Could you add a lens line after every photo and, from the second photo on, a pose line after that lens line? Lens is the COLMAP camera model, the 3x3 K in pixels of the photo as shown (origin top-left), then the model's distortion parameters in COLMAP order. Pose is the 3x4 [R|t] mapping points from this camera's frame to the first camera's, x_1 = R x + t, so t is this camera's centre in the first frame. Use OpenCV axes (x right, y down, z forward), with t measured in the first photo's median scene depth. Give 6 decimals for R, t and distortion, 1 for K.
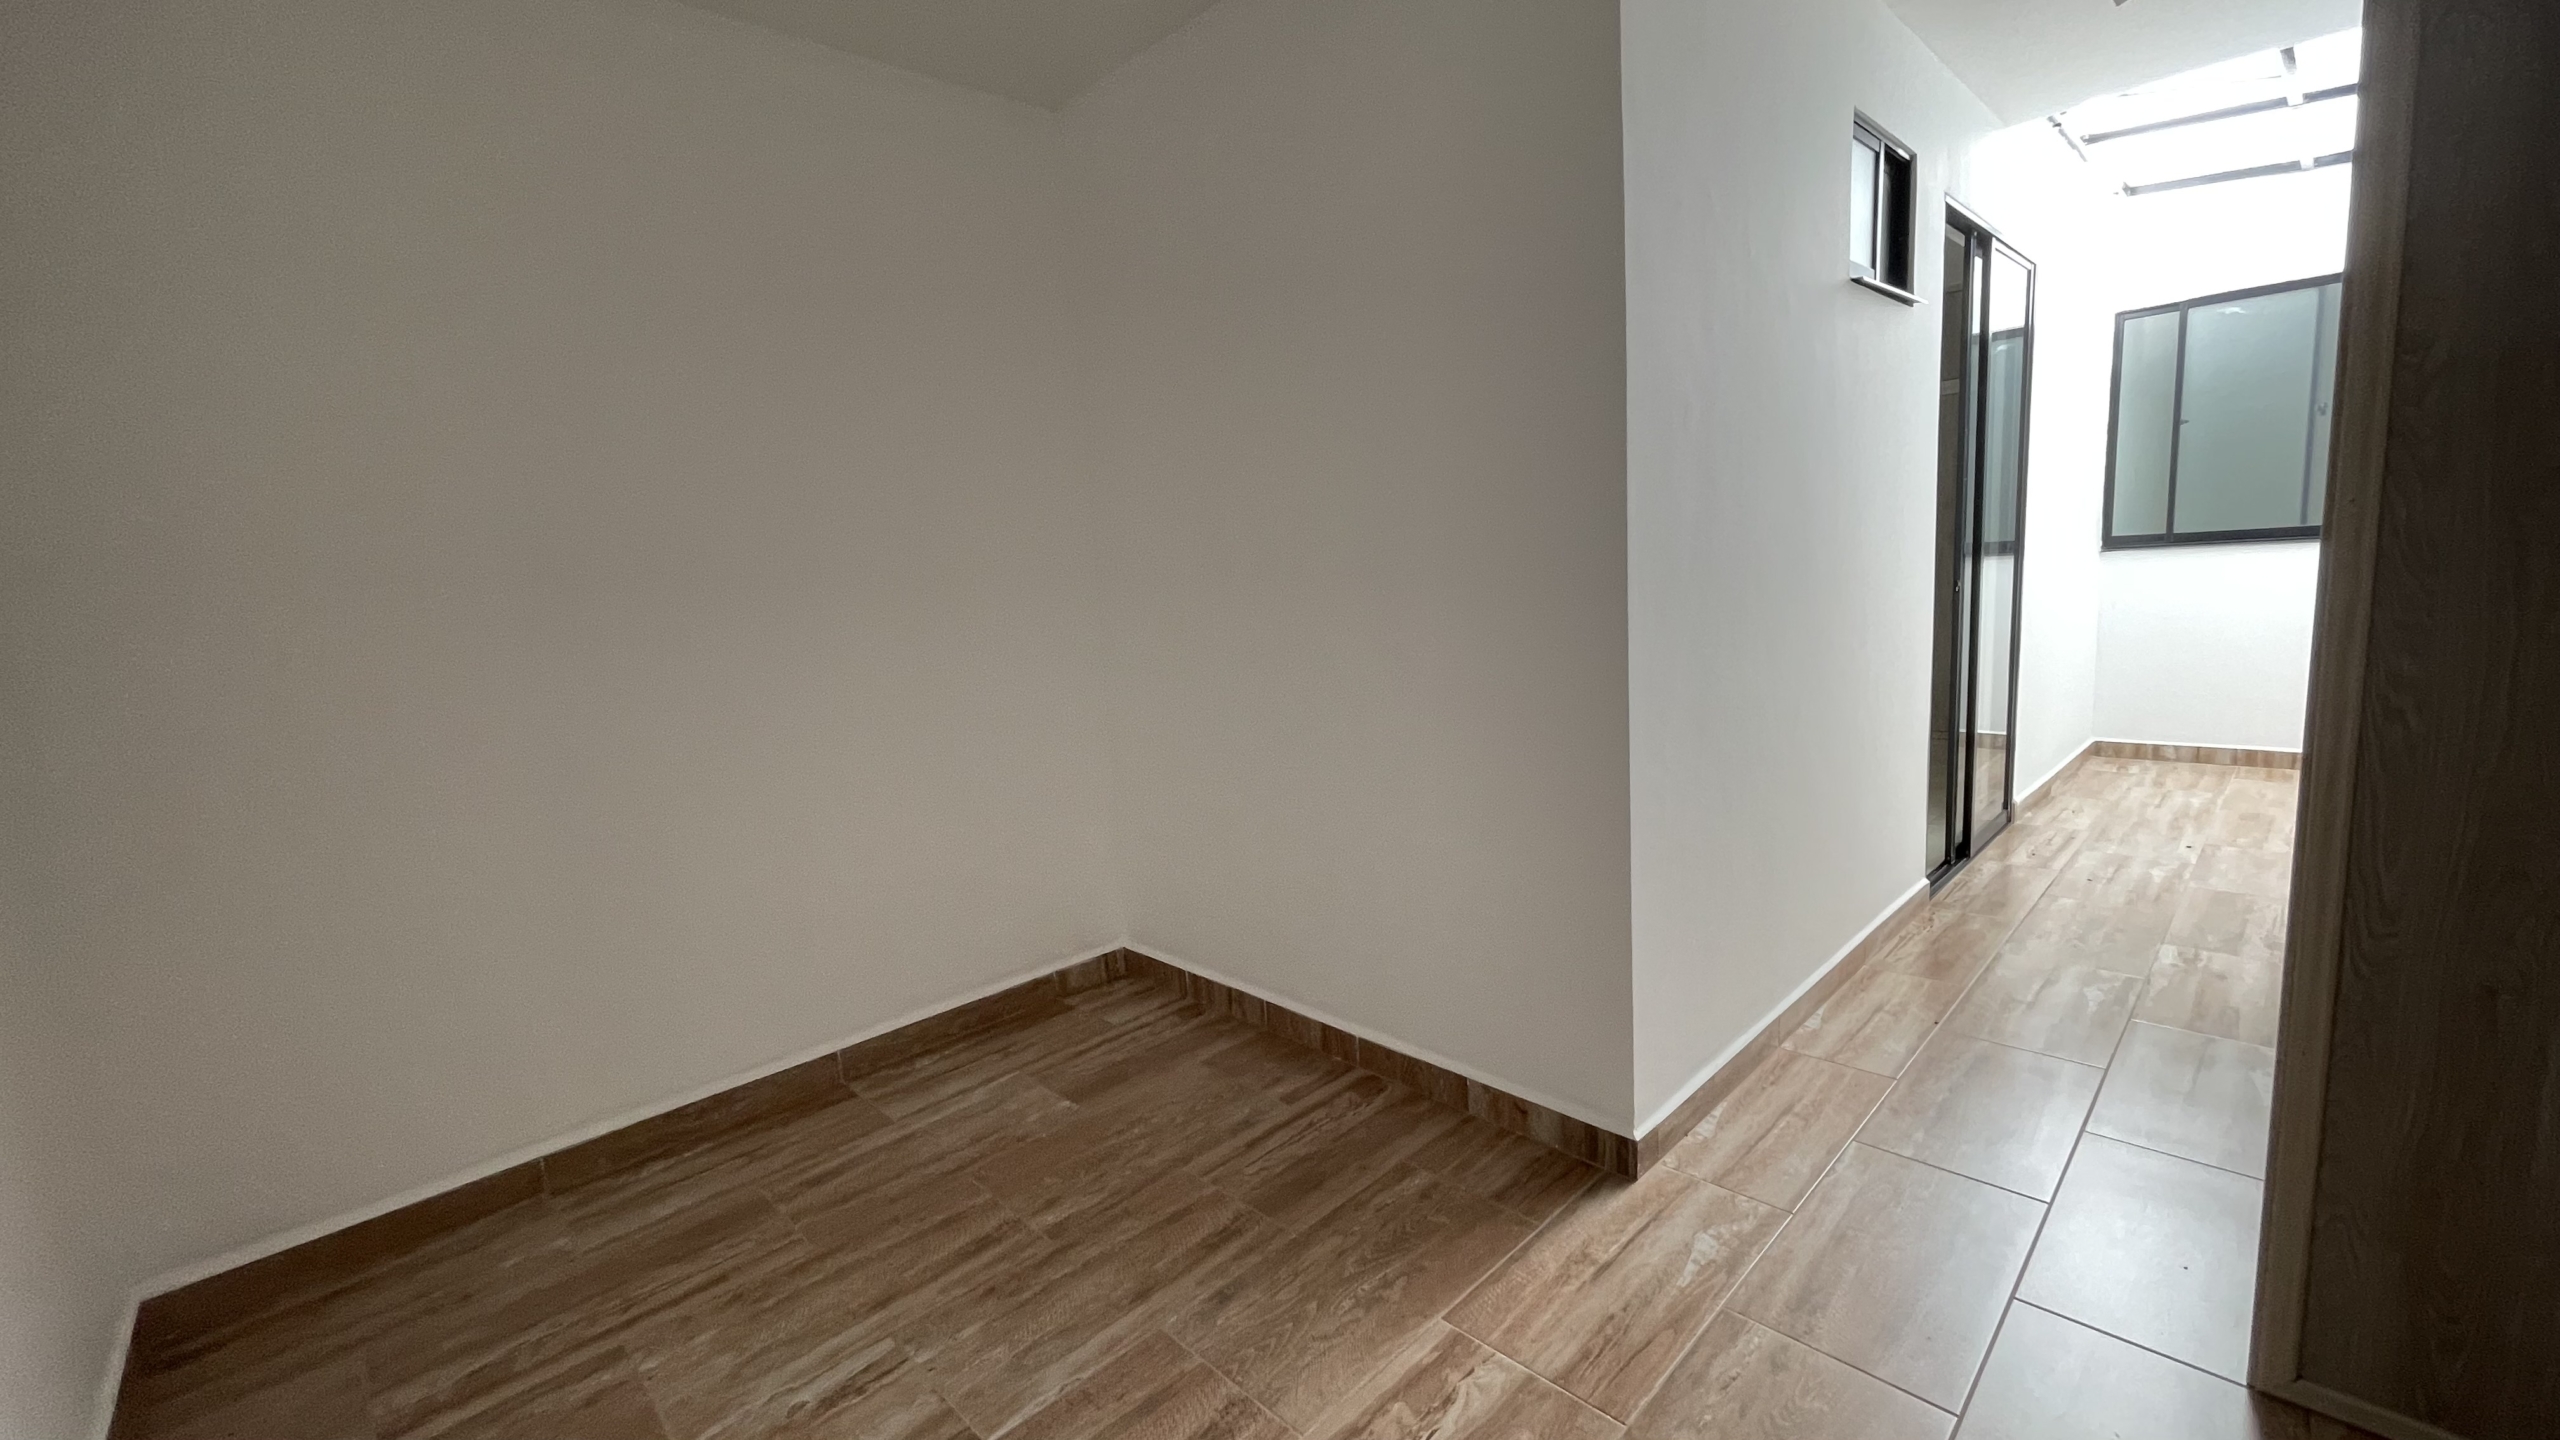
lens RADIAL K [[1048.6, 0, 1286.0], [0, 1048.6, 723.6], [0, 0, 1]] dist [-0.001266, 0.000051]
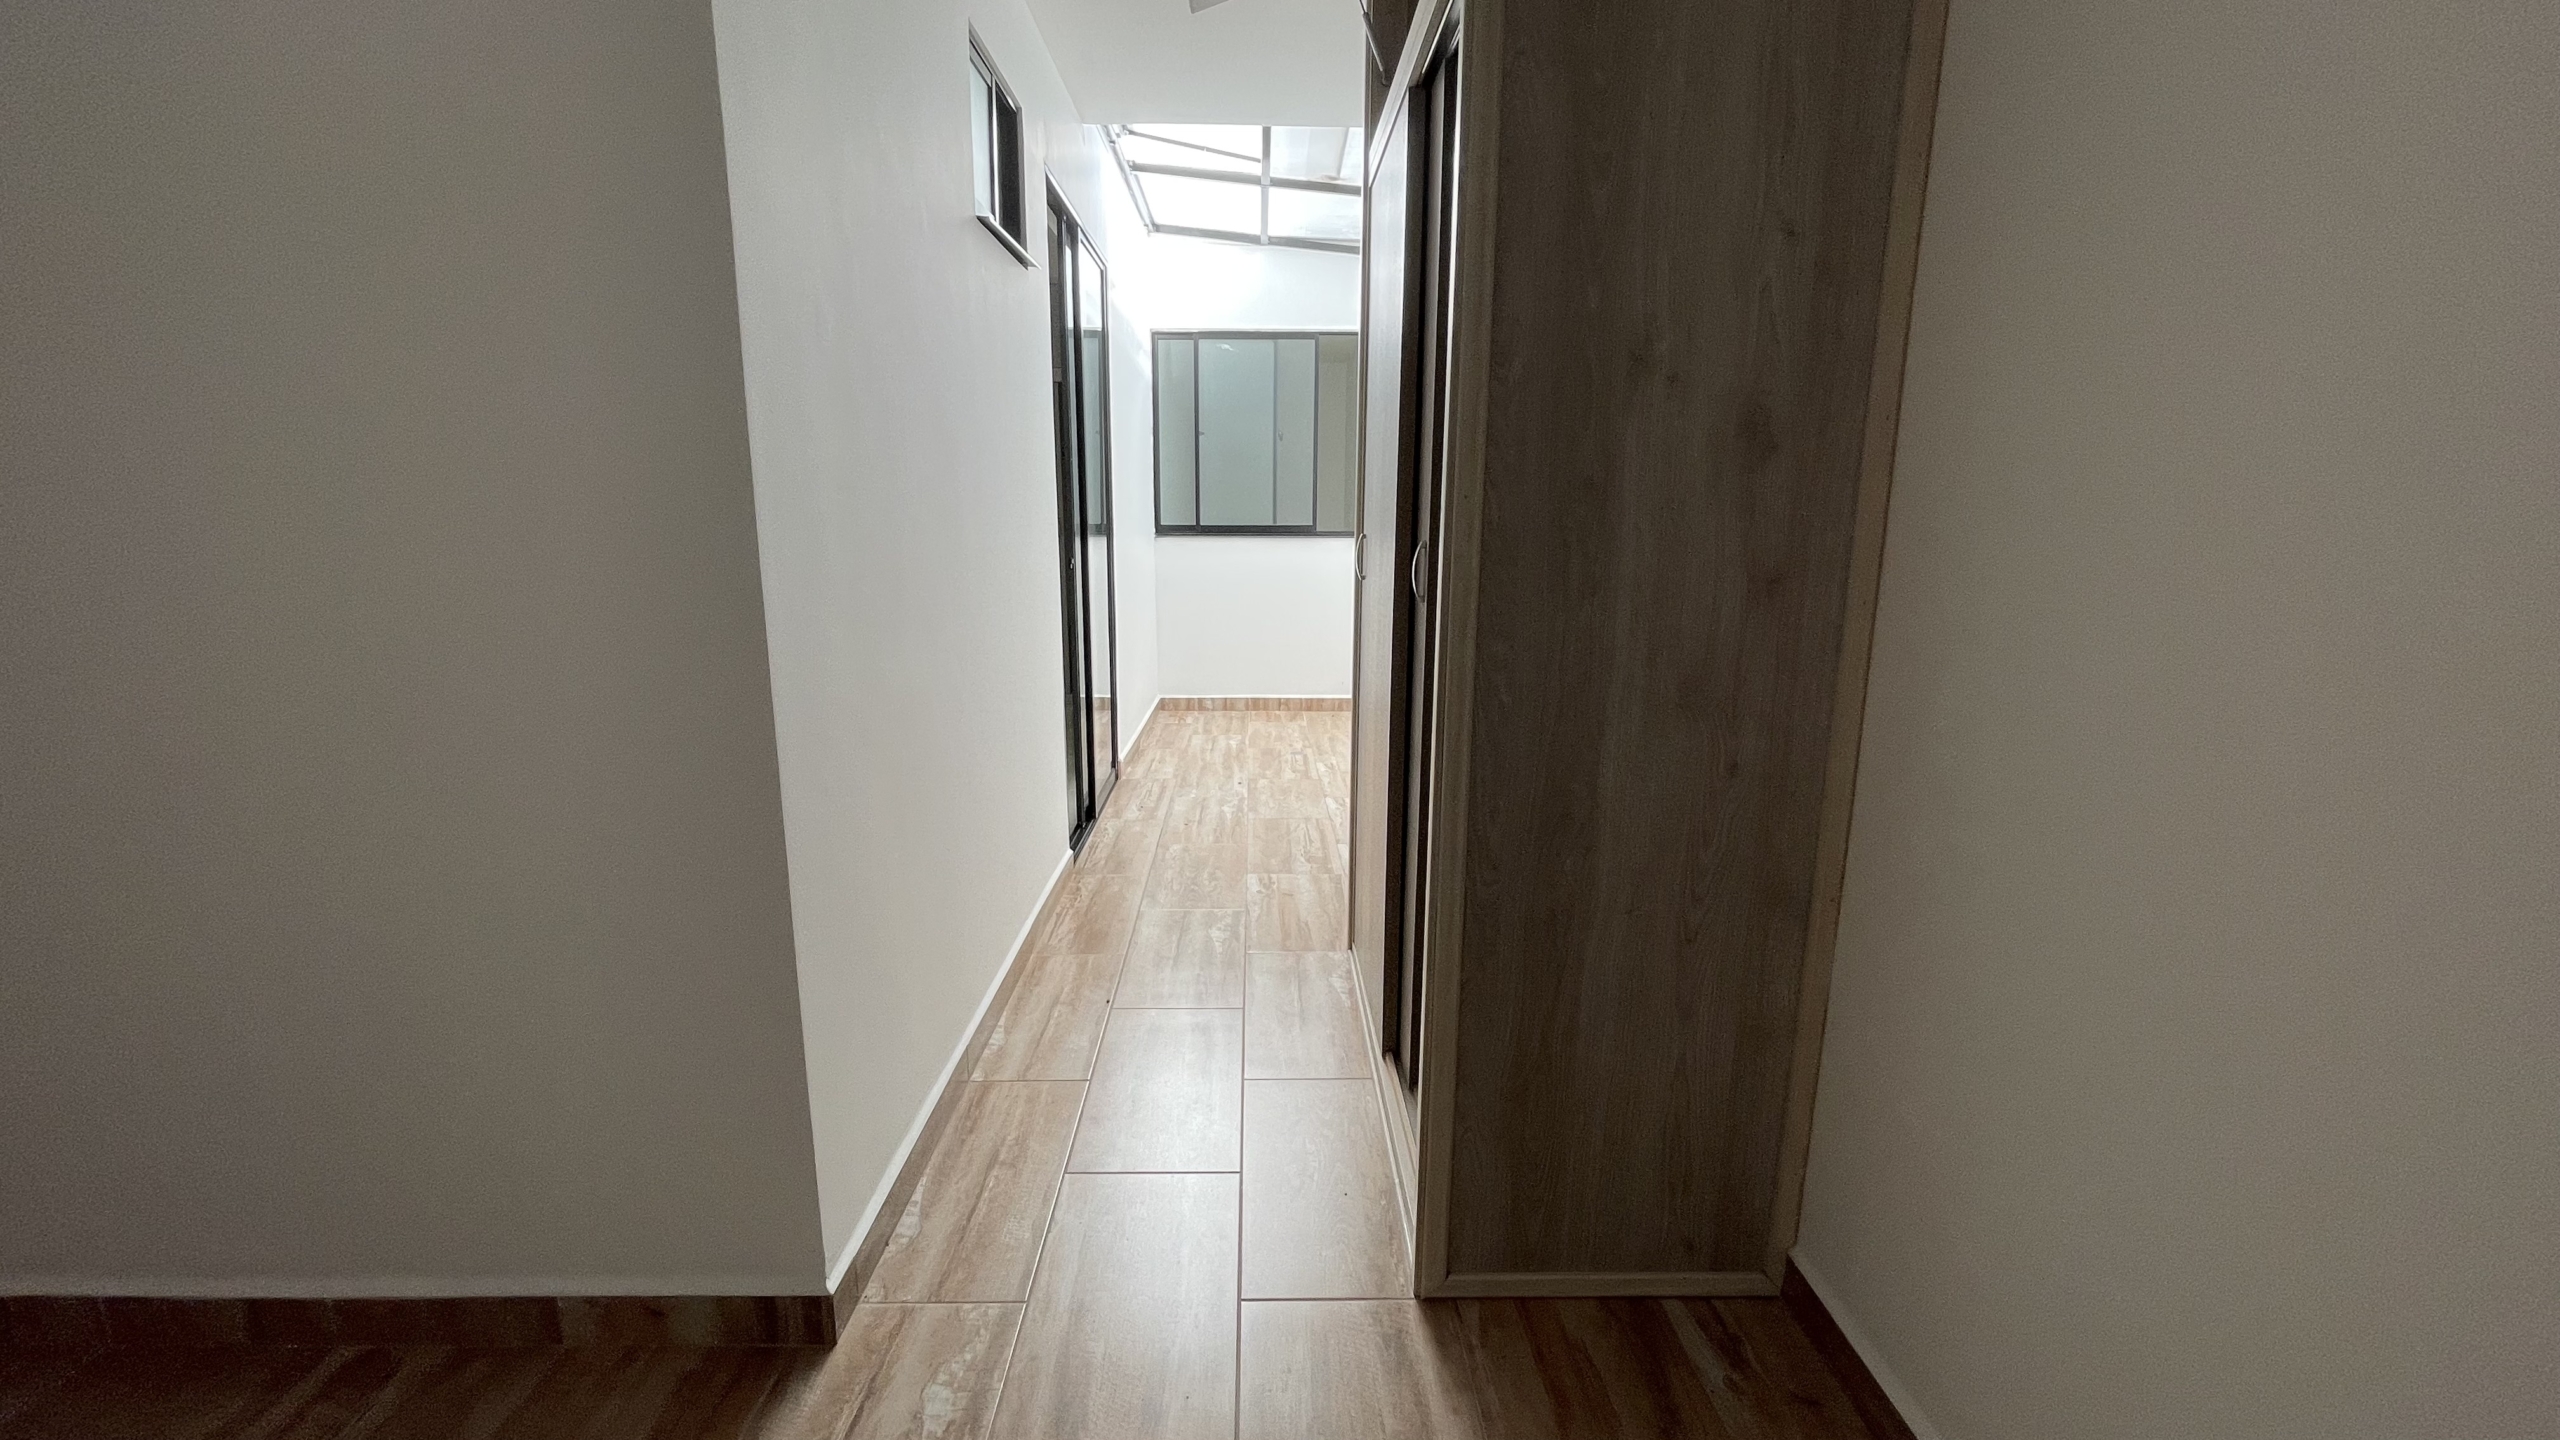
lens RADIAL K [[1036.9, 0, 1272.7], [0, 1036.9, 720.8], [0, 0, 1]] dist [-0.002135, 0.000609]
pose [[0.693137, -0.080443, 0.716303, 0.033859], [0.060186, 0.996742, 0.053698, -0.020774], [-0.718288, 0.005892, 0.695721, 0.157067]]
